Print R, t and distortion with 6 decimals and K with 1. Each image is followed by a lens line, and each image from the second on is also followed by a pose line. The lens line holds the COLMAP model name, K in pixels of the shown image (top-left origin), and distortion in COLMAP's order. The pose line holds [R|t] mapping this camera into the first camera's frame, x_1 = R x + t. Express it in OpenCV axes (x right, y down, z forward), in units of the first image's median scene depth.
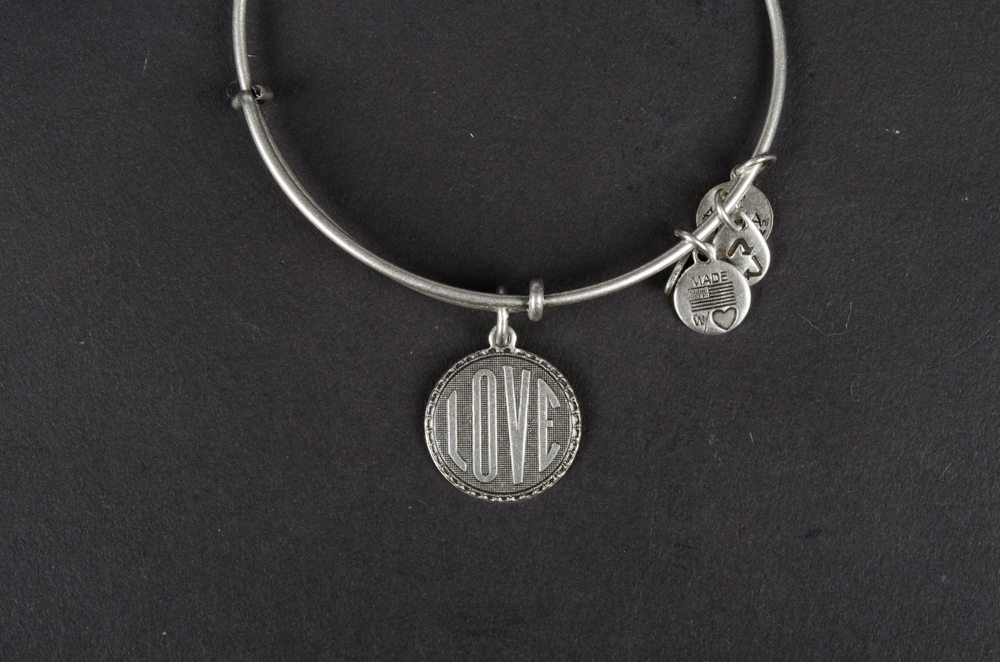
lens RADIAL K [[2319.0, 0, 500.9], [0, 2319.0, 333.0], [0, 0, 1]] dist [-0.013257, 0.000000]
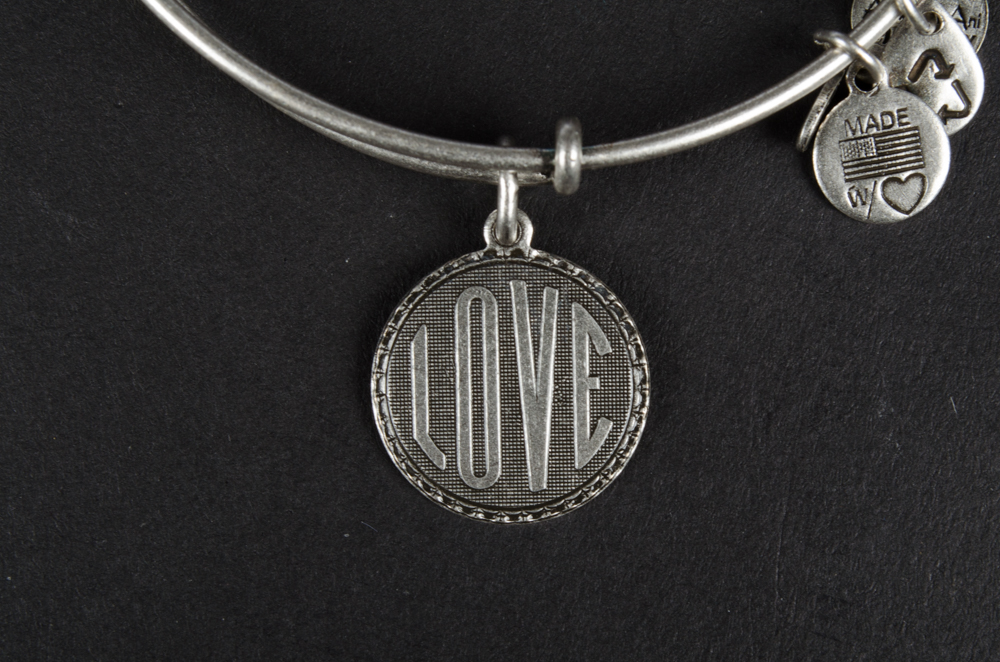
lens RADIAL K [[2442.3, 0, 499.0], [0, 2442.3, 329.0], [0, 0, 1]] dist [-0.005244, 0.000000]
pose [[0.999928, -0.008567, -0.008401, 0.003198], [0.008434, 0.999840, -0.015769, 0.035081], [0.008535, 0.015697, 0.999840, 0.409108]]
